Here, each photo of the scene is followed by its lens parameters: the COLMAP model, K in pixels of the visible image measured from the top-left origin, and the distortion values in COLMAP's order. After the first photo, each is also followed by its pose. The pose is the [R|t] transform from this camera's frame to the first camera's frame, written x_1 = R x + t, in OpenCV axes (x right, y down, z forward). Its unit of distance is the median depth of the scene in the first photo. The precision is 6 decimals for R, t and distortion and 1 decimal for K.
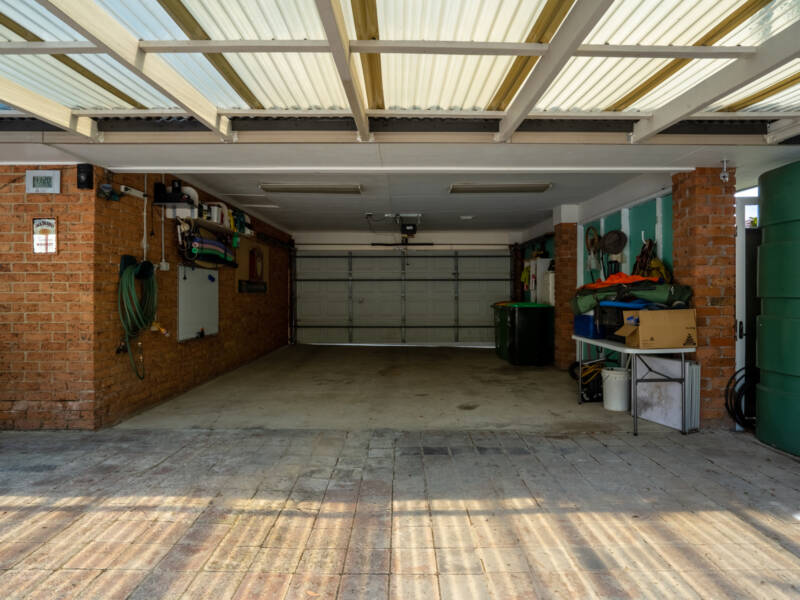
lens RADIAL K [[455.4, 0, 398.9], [0, 455.4, 295.6], [0, 0, 1]] dist [0.000175, 0.001409]
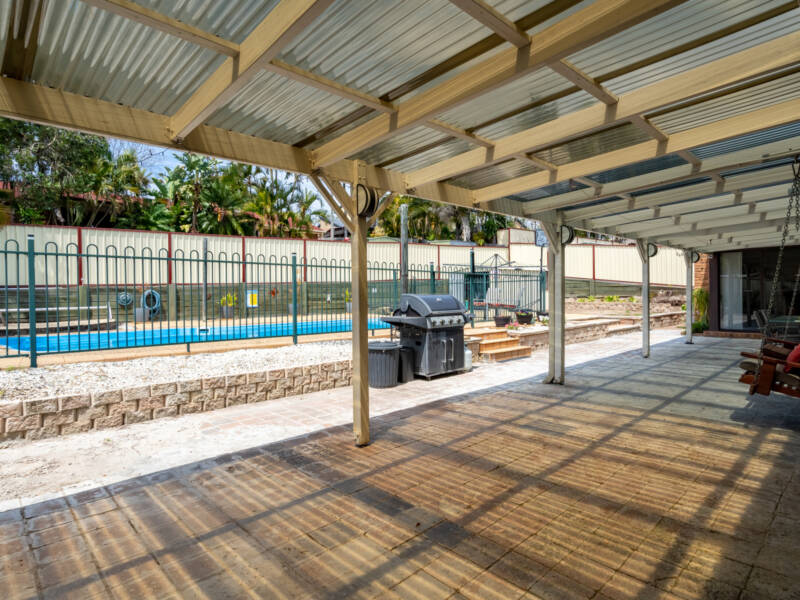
lens RADIAL K [[455.4, 0, 398.0], [0, 455.4, 299.4], [0, 0, 1]] dist [0.000175, 0.001409]
pose [[-0.705957, 0.015056, -0.708095, 0.660027], [0.000448, 0.999783, 0.020811, -0.005766], [0.708255, 0.014375, -0.705810, 1.251689]]
